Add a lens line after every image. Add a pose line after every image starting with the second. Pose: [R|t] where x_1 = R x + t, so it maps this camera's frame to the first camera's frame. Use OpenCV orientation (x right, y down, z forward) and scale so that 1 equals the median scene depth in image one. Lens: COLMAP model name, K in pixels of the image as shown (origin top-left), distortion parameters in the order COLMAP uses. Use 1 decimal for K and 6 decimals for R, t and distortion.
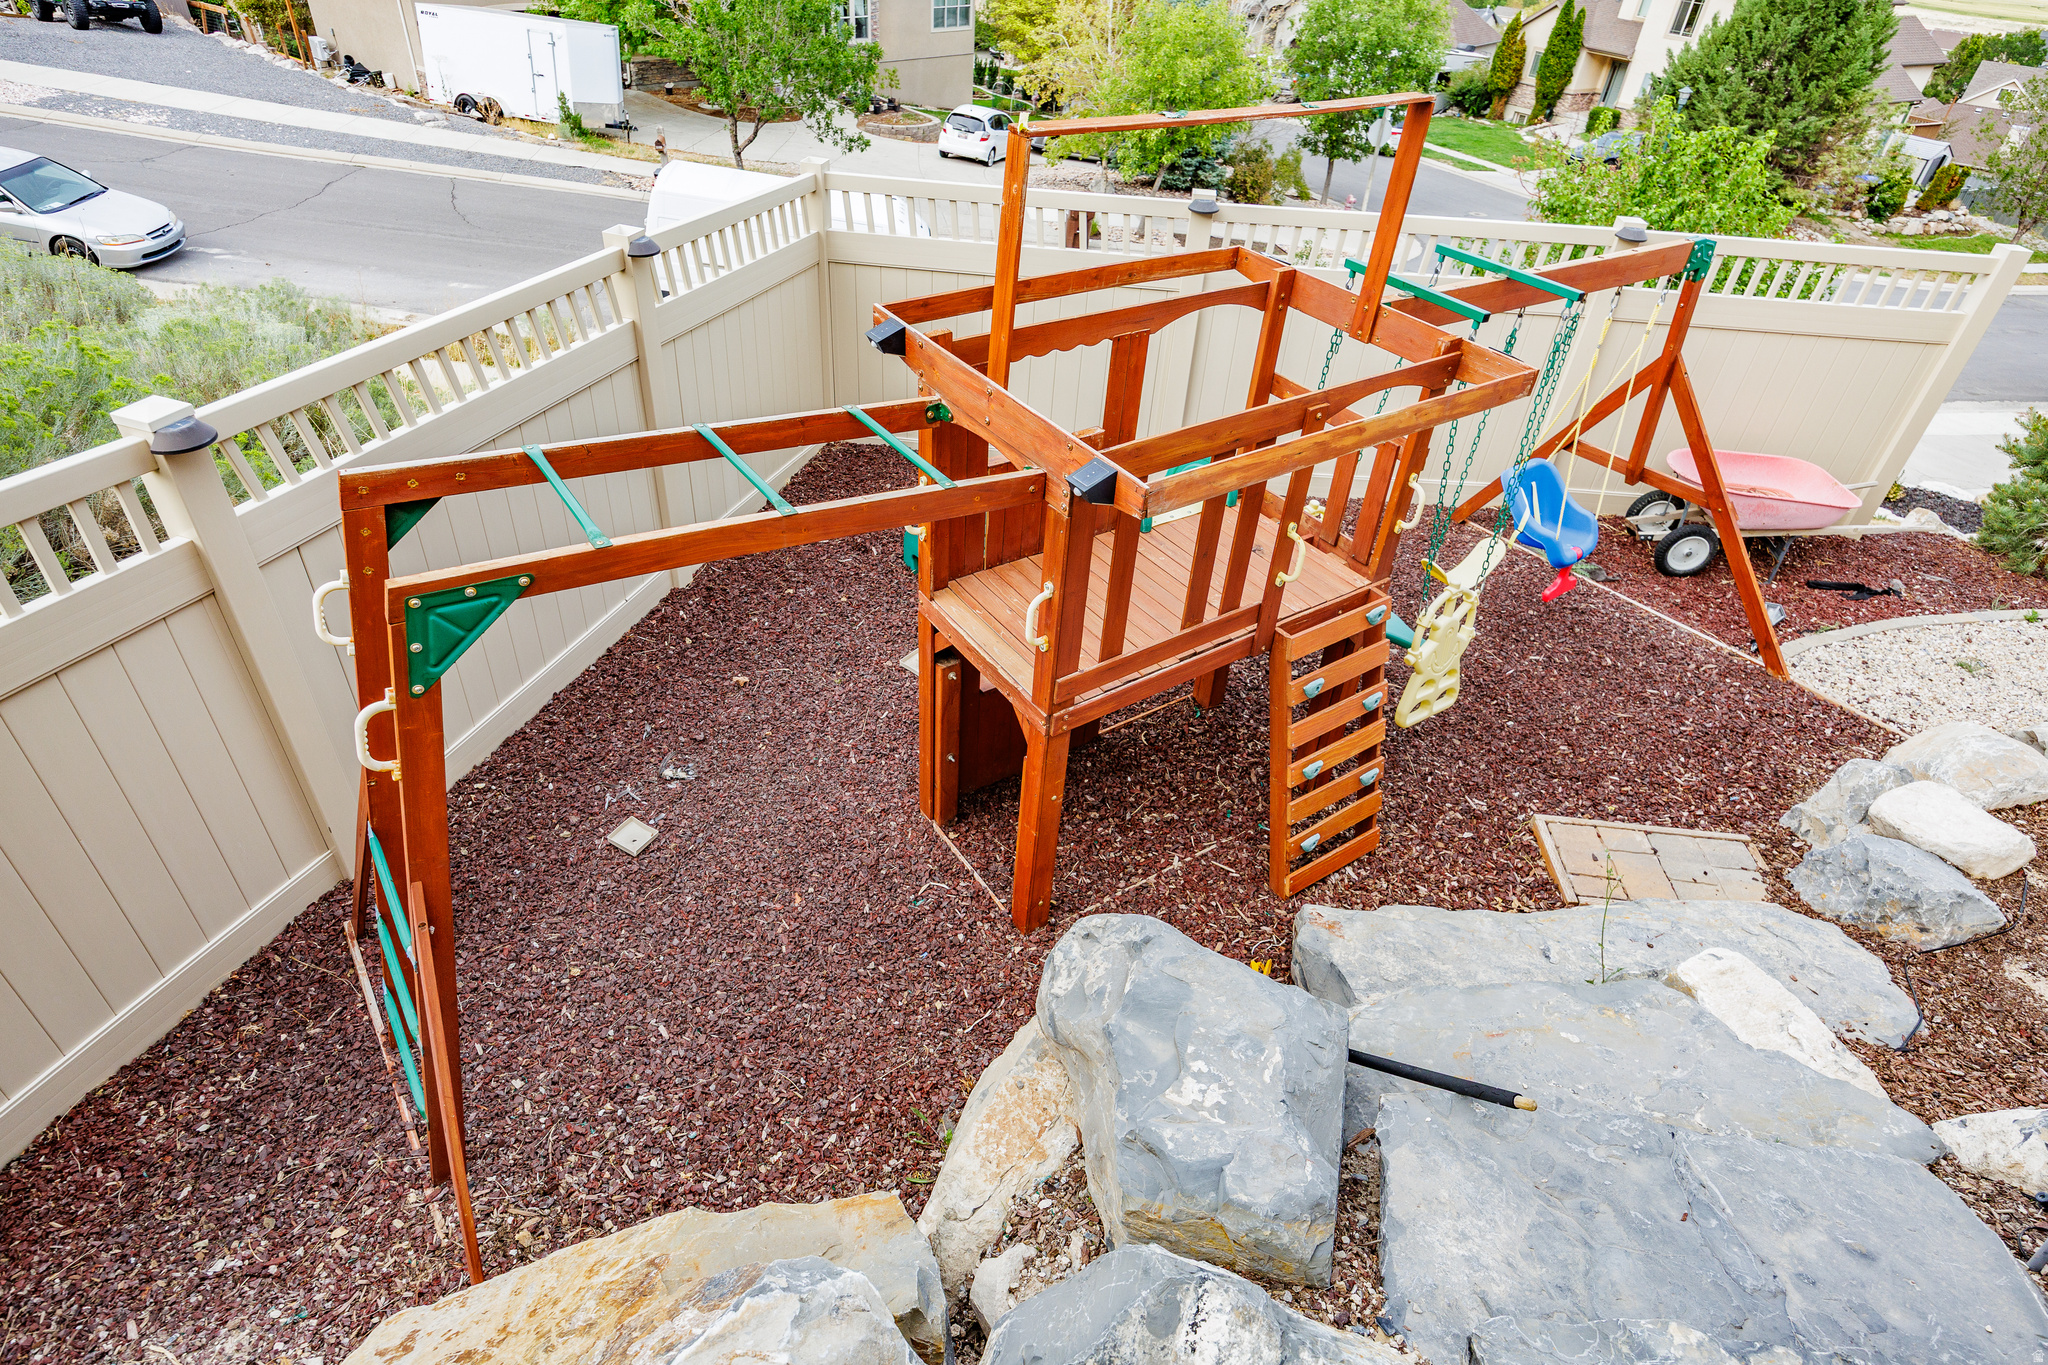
lens RADIAL K [[1084.9, 0, 1029.0], [0, 1084.9, 665.1], [0, 0, 1]] dist [0.008482, -0.004281]
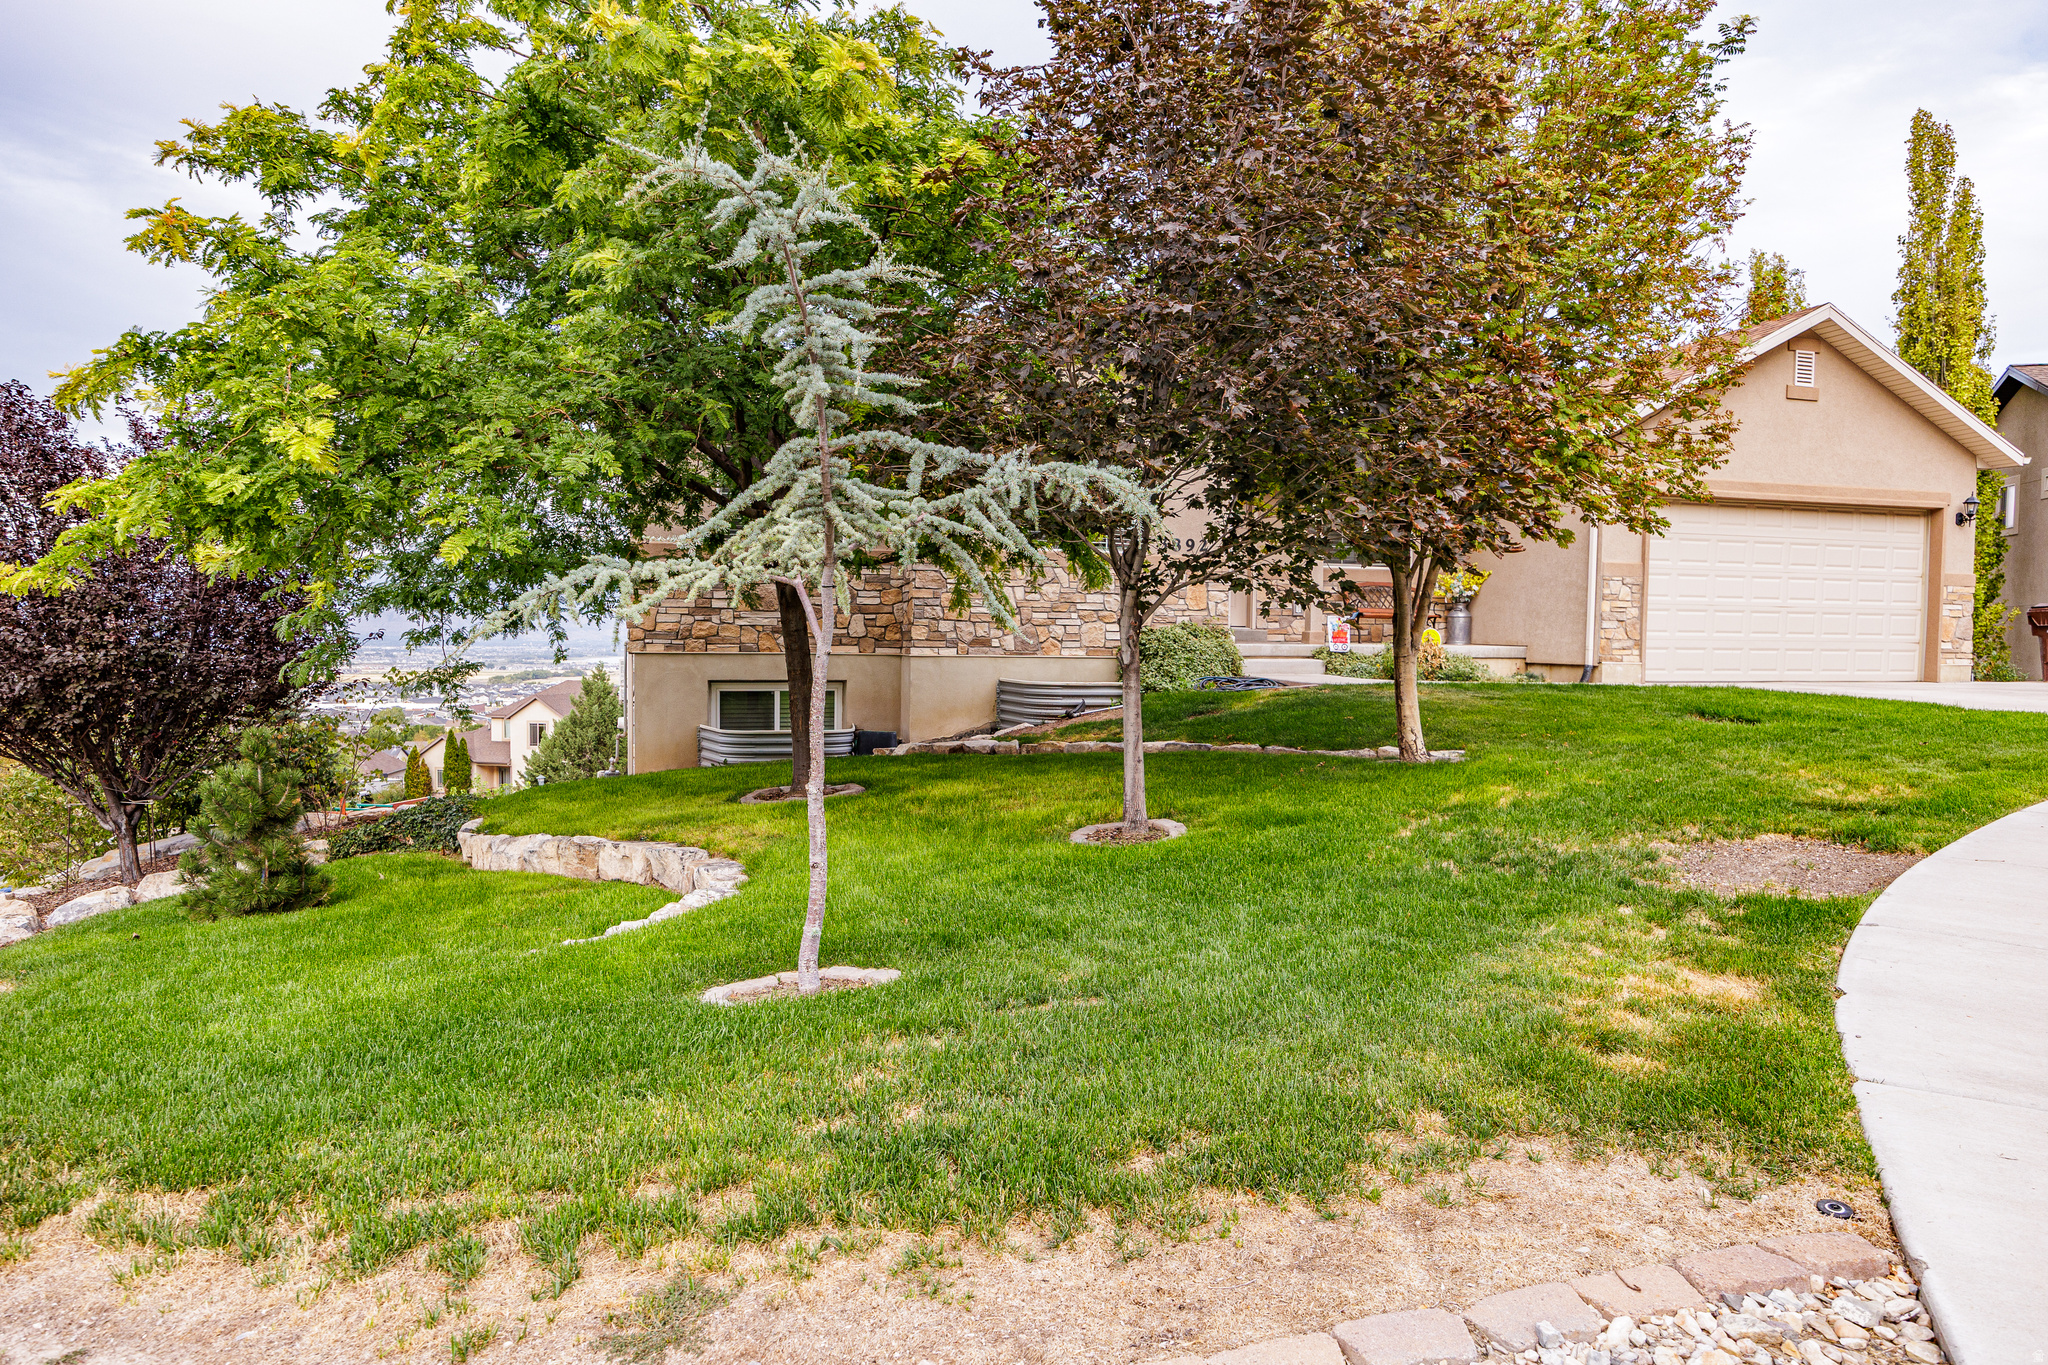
lens RADIAL K [[1213.6, 0, 1020.0], [0, 1213.6, 687.0], [0, 0, 1]] dist [-0.003704, -0.000308]
pose [[0.675747, -0.089911, 0.731629, -0.152525], [0.476528, 0.810534, -0.340523, 0.244624], [-0.562394, 0.578750, 0.590561, -0.410843]]
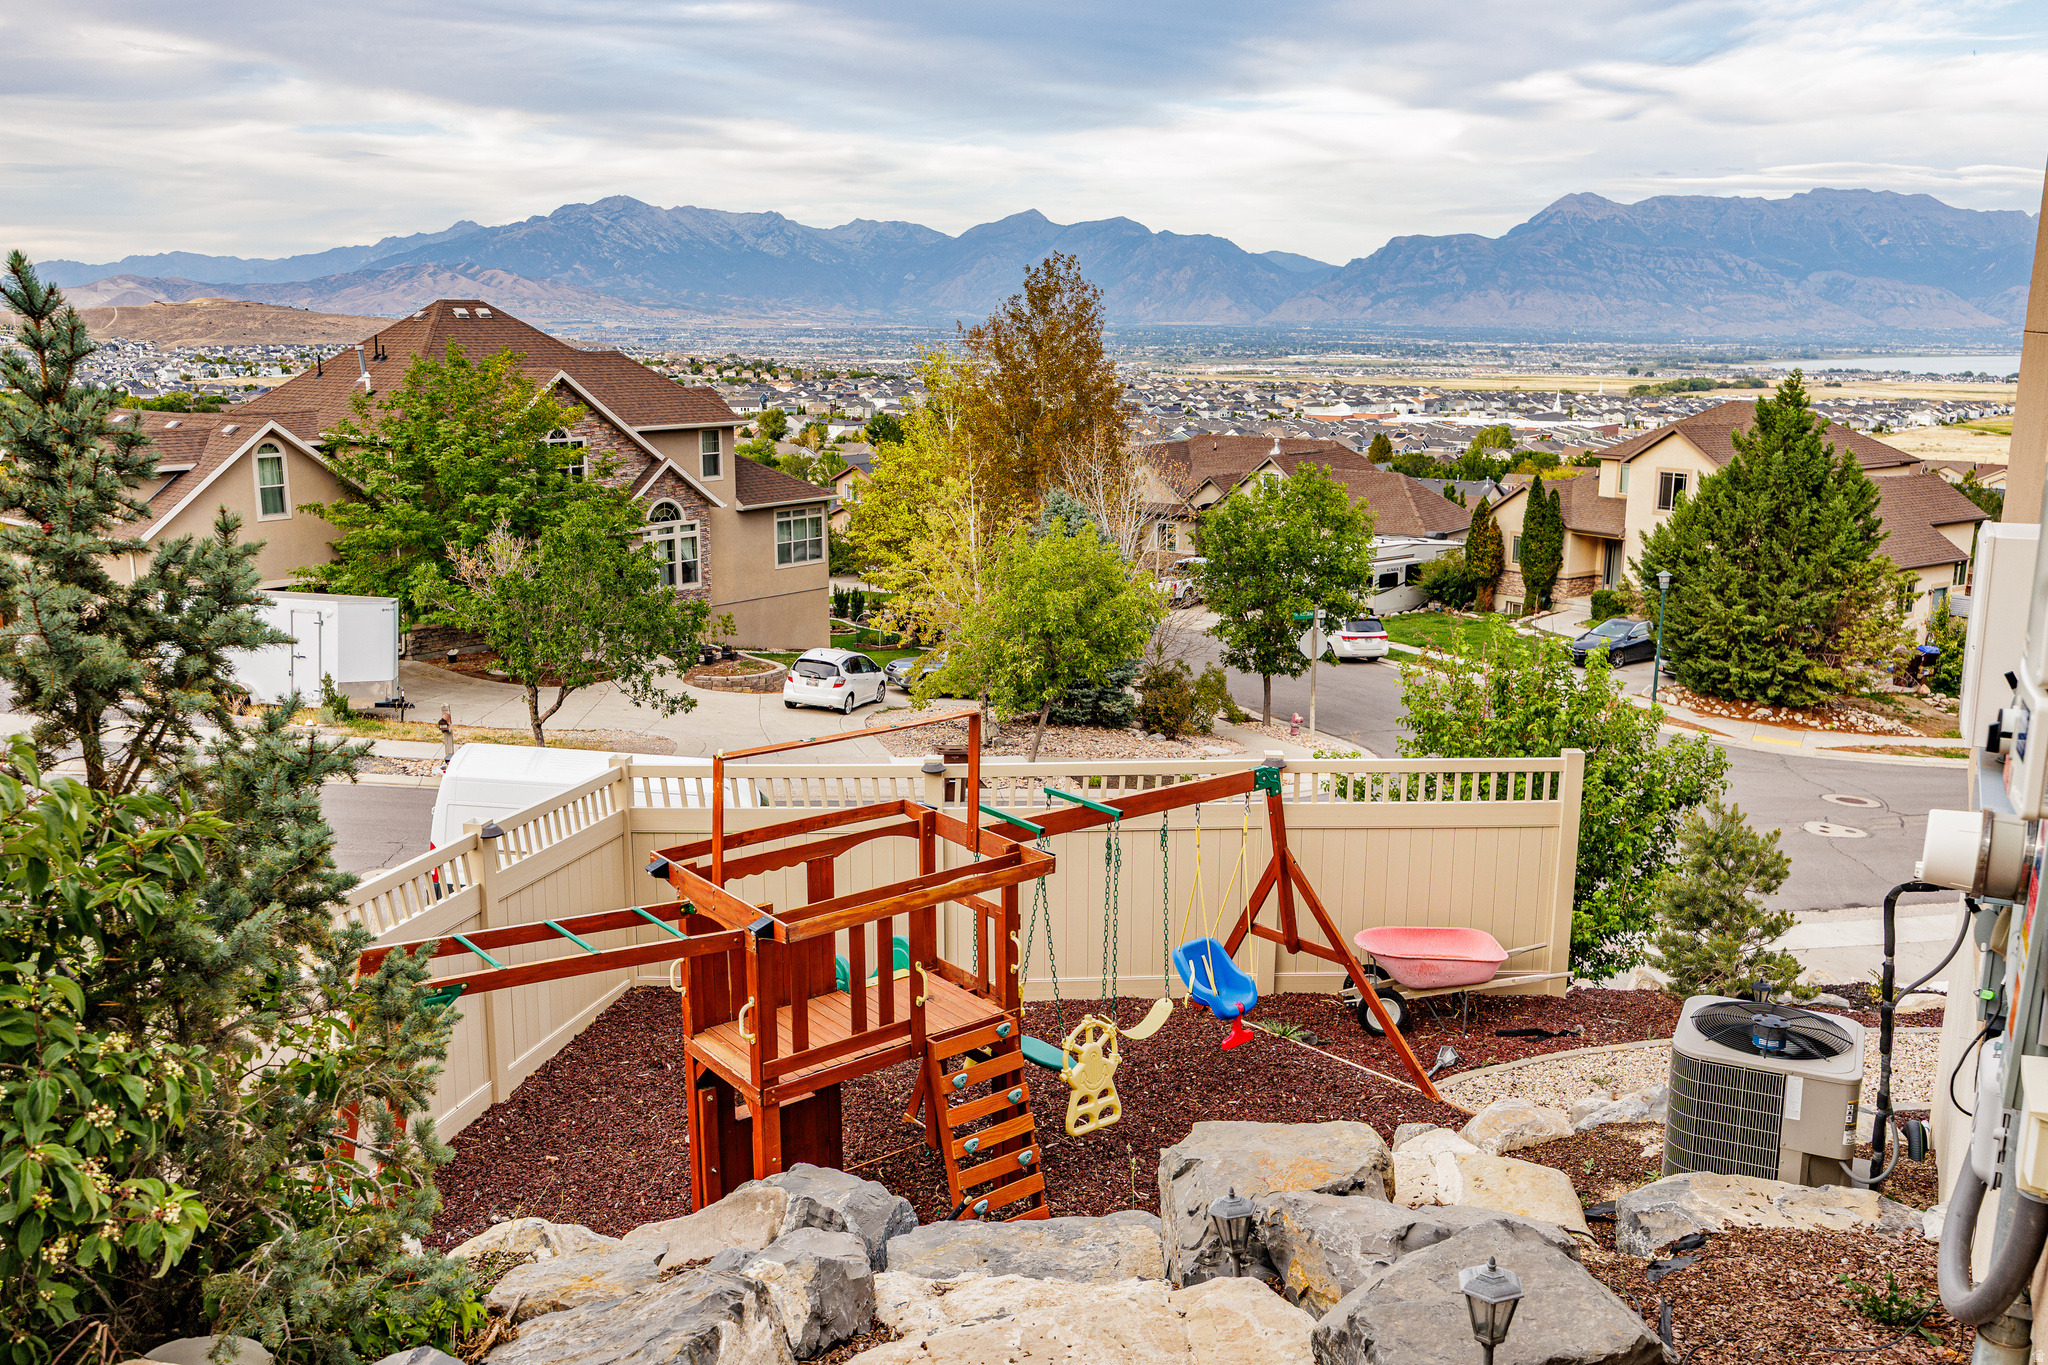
lens RADIAL K [[1660.2, 0, 1019.4], [0, 1660.2, 686.5], [0, 0, 1]] dist [-0.000337, -0.004409]
pose [[0.996060, -0.071731, 0.052140, 0.026903], [0.087022, 0.903761, -0.419099, 0.050663], [-0.017060, 0.421985, 0.906442, -0.128221]]
